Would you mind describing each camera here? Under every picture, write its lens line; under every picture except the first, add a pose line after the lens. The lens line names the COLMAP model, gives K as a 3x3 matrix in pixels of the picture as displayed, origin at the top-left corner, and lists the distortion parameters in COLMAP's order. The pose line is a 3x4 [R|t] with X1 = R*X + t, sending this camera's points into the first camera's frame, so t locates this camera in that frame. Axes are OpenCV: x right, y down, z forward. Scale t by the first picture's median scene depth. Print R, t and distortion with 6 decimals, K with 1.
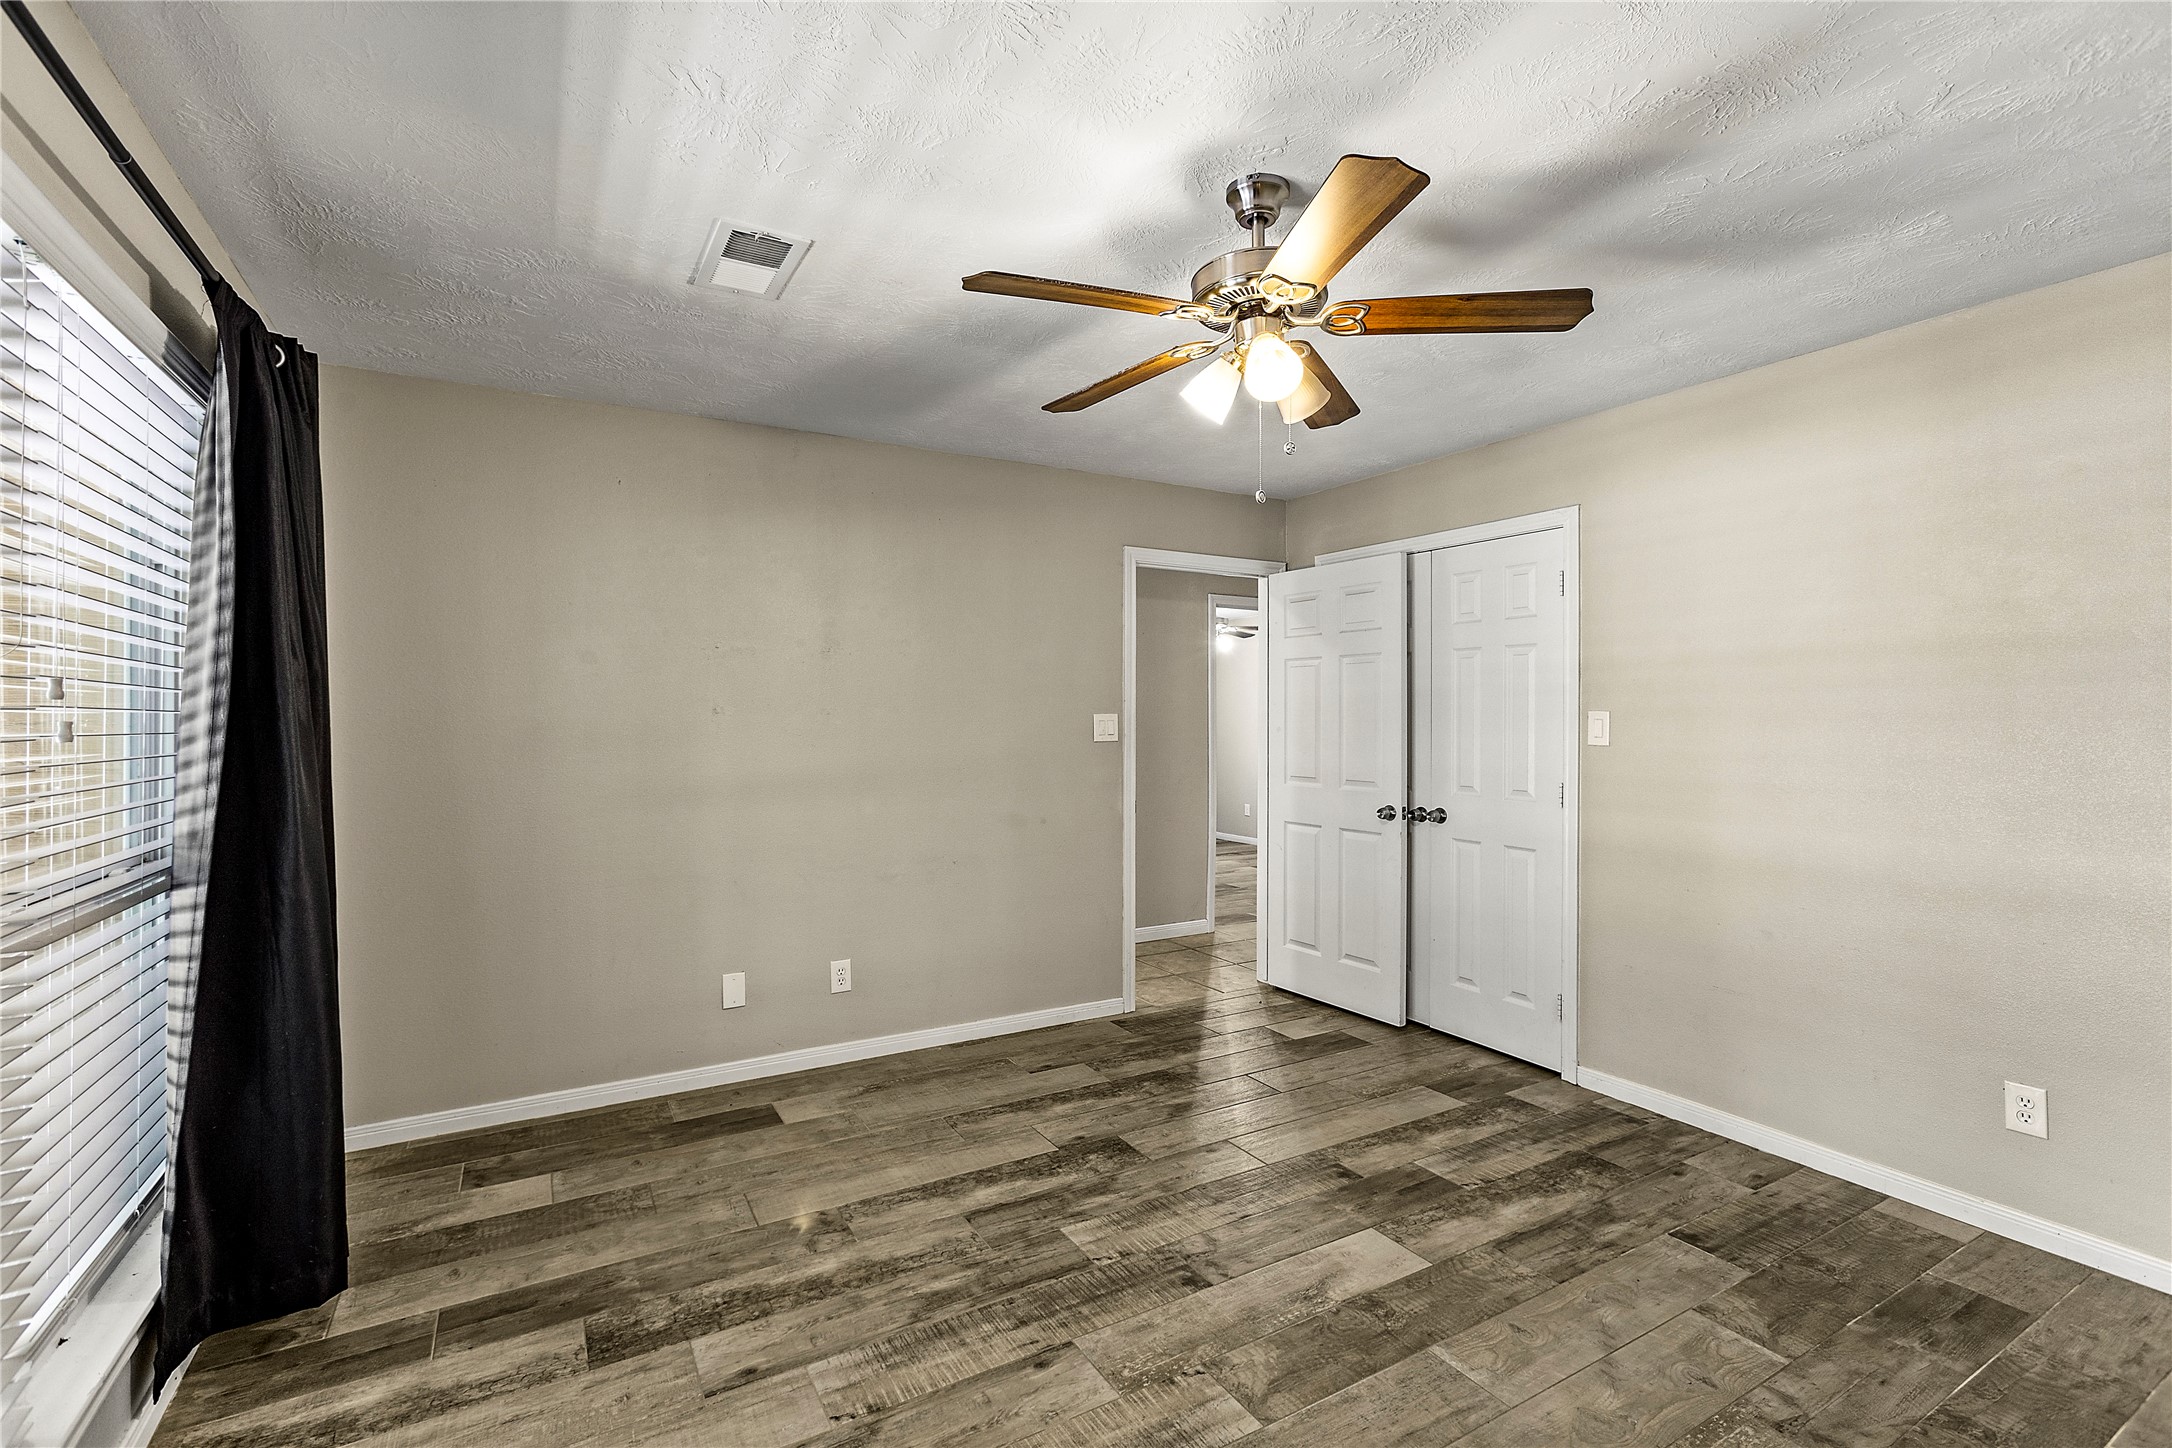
lens RADIAL K [[971.8, 0, 1085.8], [0, 971.8, 709.4], [0, 0, 1]] dist [-0.002458, 0.004126]
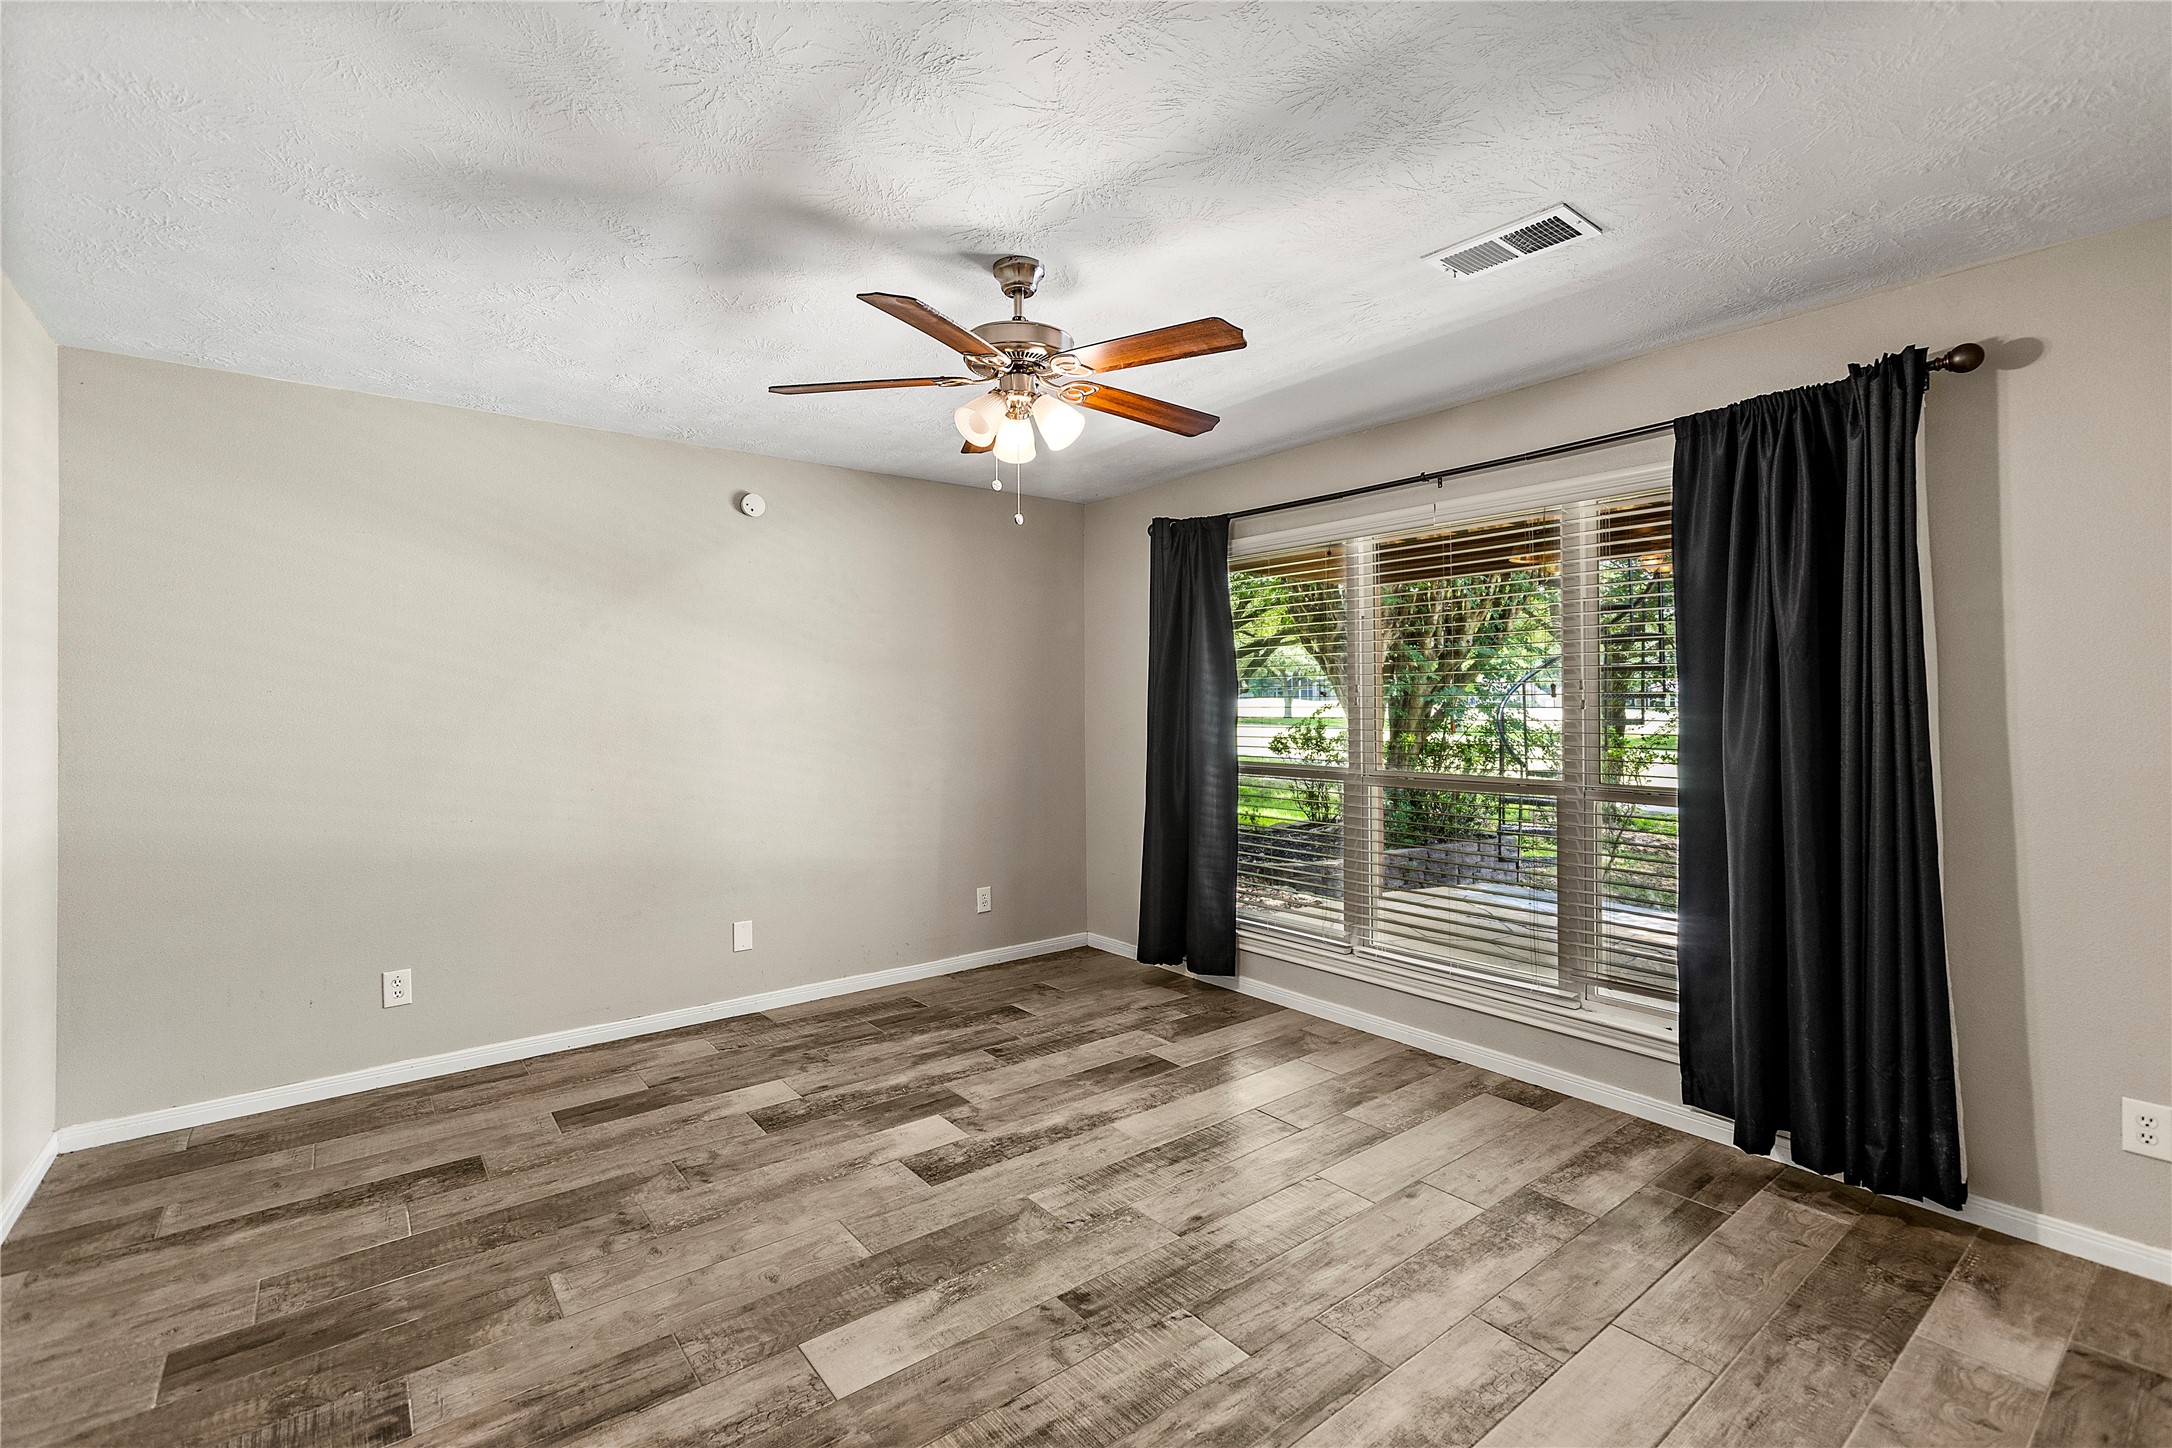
lens RADIAL K [[971.8, 0, 1085.8], [0, 971.8, 709.4], [0, 0, 1]] dist [-0.002458, 0.004126]
pose [[-0.990891, 0.003691, -0.134615, 0.234371], [0.004182, 0.999986, -0.003365, 0.021619], [0.134601, -0.003897, -0.990892, 1.991103]]
